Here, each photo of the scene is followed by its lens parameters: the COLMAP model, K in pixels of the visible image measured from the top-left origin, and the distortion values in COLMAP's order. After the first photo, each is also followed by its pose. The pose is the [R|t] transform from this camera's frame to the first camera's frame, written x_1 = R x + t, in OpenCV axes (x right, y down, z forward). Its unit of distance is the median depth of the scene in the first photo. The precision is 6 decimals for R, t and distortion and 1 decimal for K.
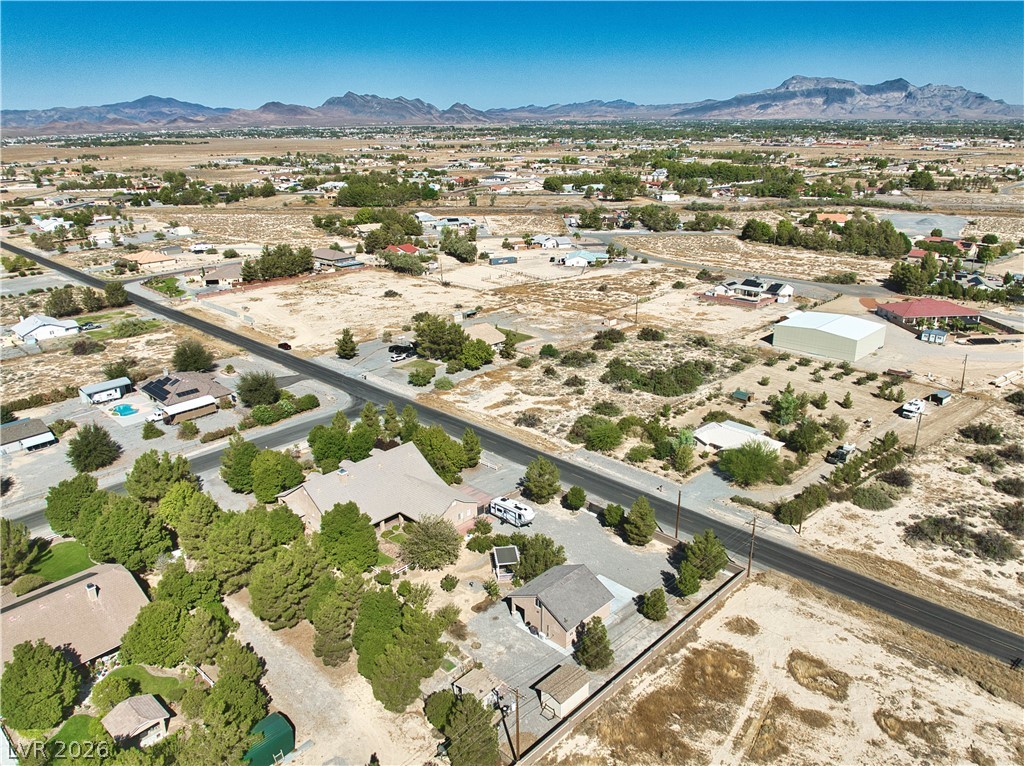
lens RADIAL K [[751.9, 0, 508.0], [0, 751.9, 390.3], [0, 0, 1]] dist [-0.033625, -0.006703]
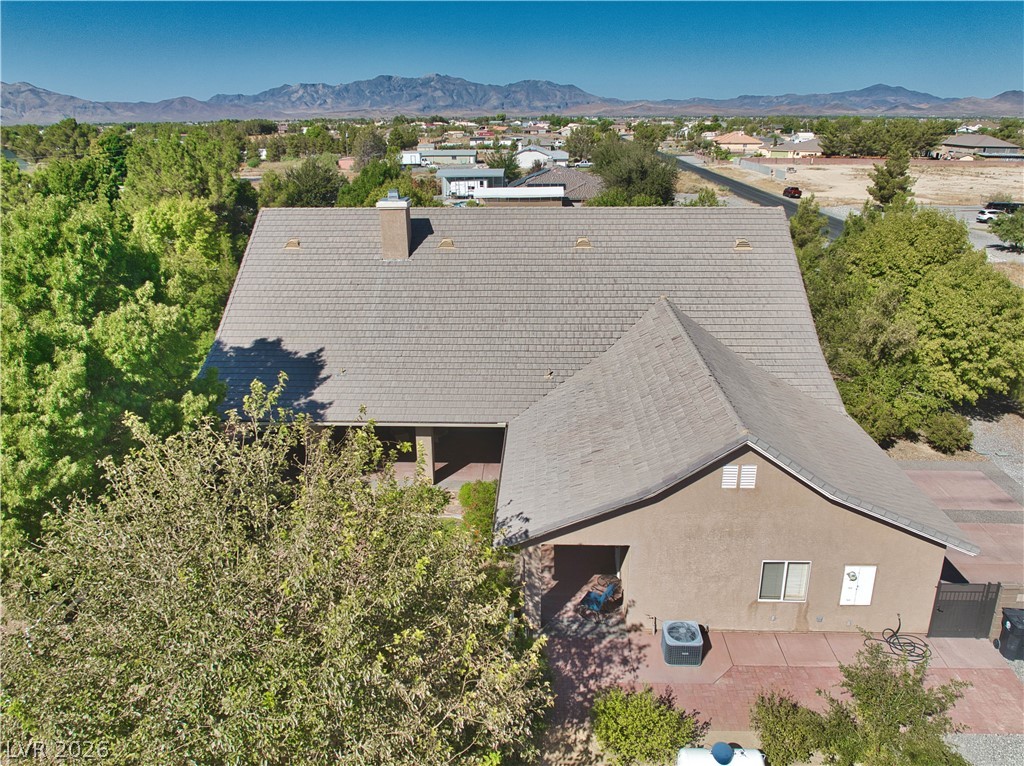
lens RADIAL K [[751.9, 0, 514.7], [0, 751.9, 400.5], [0, 0, 1]] dist [-0.033625, -0.006703]
pose [[0.662885, 0.276265, -0.695889, -0.003050], [-0.257839, 0.956817, 0.134243, 0.086305], [0.702925, 0.090440, 0.705491, 0.577484]]
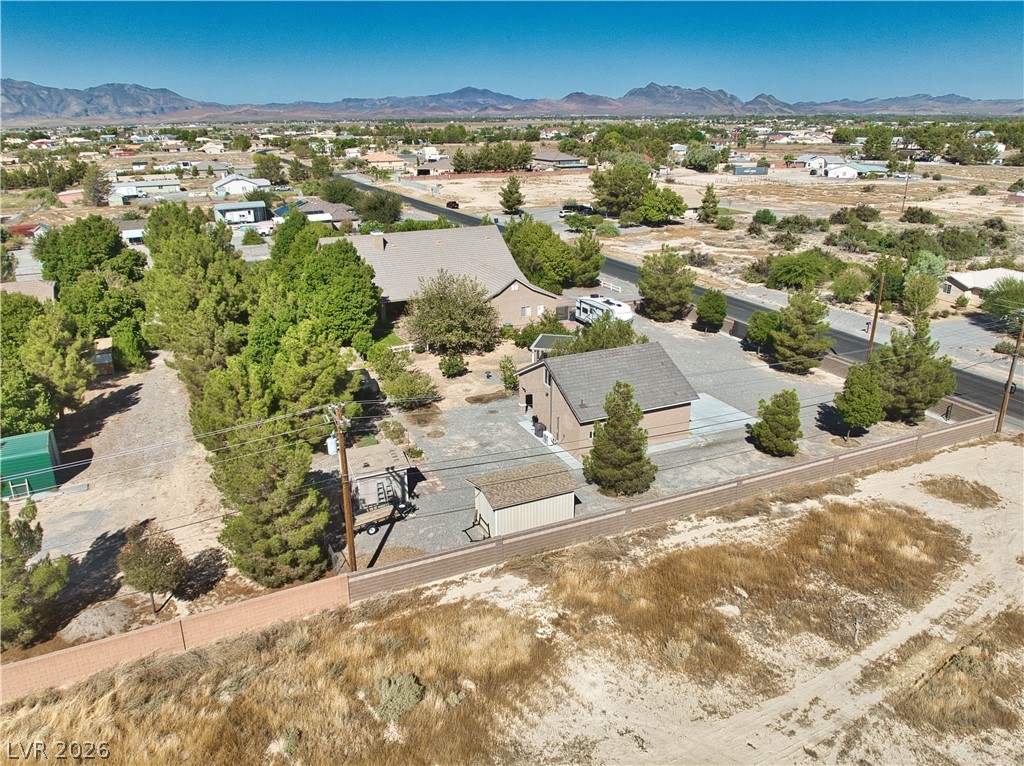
lens RADIAL K [[751.9, 0, 513.5], [0, 751.9, 392.4], [0, 0, 1]] dist [-0.033625, -0.006703]
pose [[0.934076, 0.129412, -0.332798, 0.106687], [-0.125507, 0.991534, 0.033302, 0.147957], [0.334290, 0.010662, 0.942410, 0.248830]]
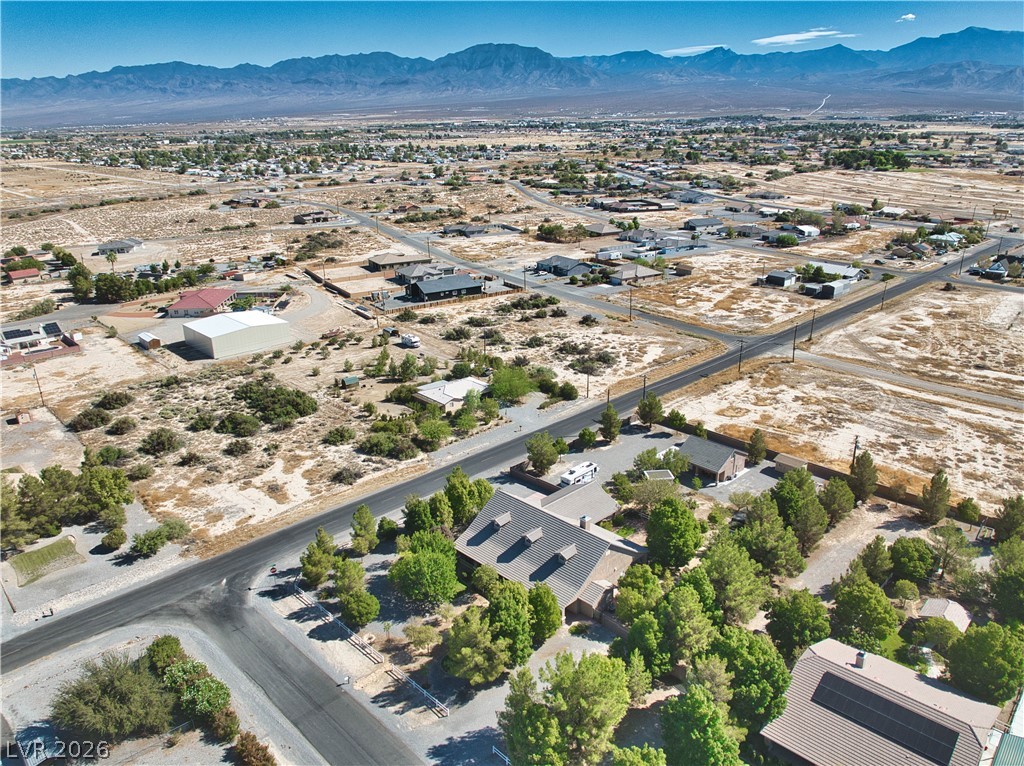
lens RADIAL K [[751.9, 0, 514.9], [0, 751.9, 384.5], [0, 0, 1]] dist [-0.033625, -0.006703]
pose [[0.021169, -0.324320, 0.945710, -0.675496], [0.350937, 0.888143, 0.296723, -0.216395], [-0.936160, 0.325604, 0.132617, 0.610605]]
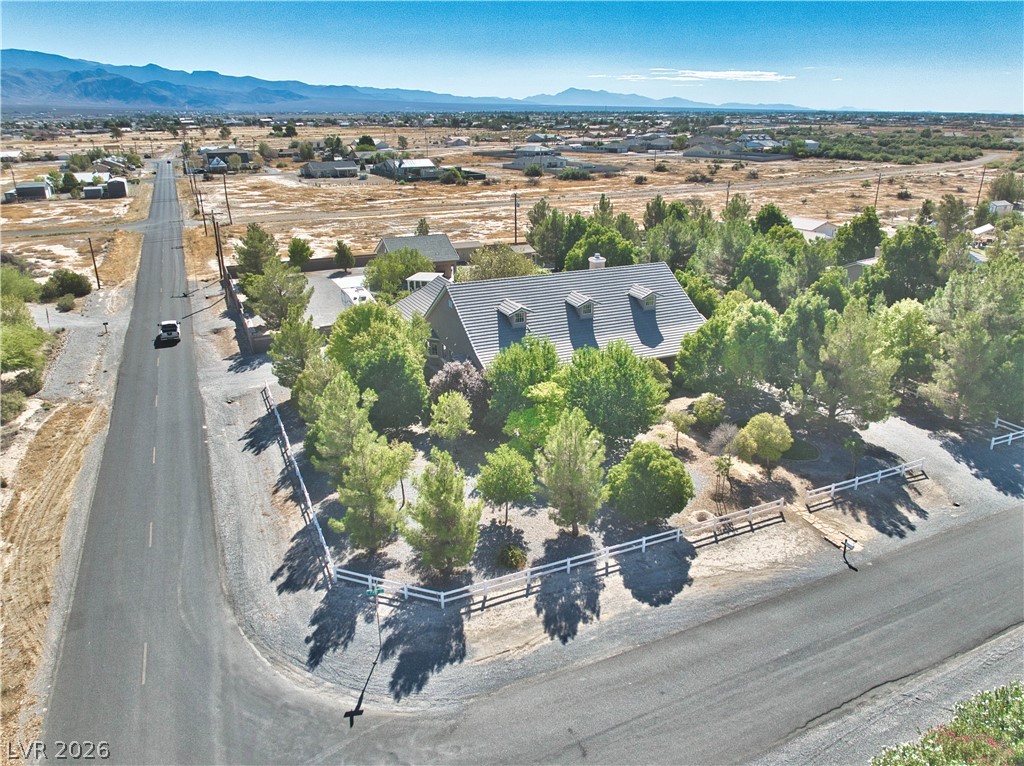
lens RADIAL K [[751.9, 0, 517.3], [0, 751.9, 391.0], [0, 0, 1]] dist [-0.033625, -0.006703]
pose [[-0.932239, -0.107259, 0.345580, -0.251990], [0.141907, 0.770172, 0.621850, -0.123762], [-0.332855, 0.628753, -0.702764, 1.004975]]
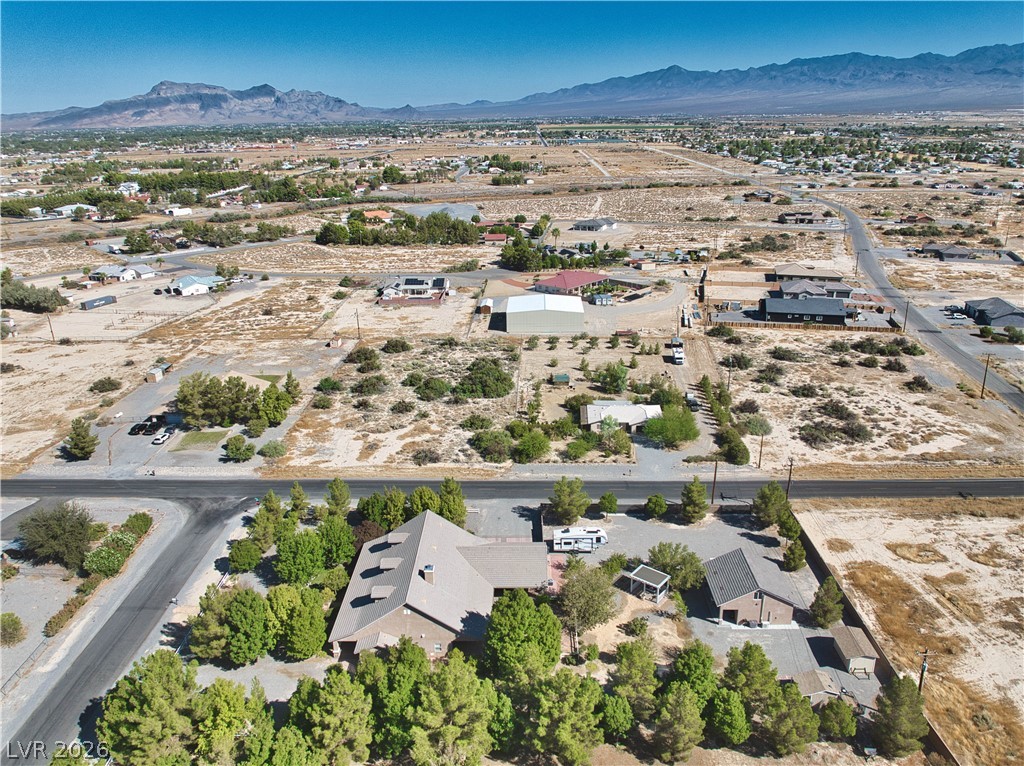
lens RADIAL K [[751.9, 0, 517.2], [0, 751.9, 392.1], [0, 0, 1]] dist [-0.033625, -0.006703]
pose [[0.724484, -0.233743, 0.648449, -0.415609], [0.236810, 0.967891, 0.084312, -0.076513], [-0.647336, 0.092477, 0.756574, 0.221597]]
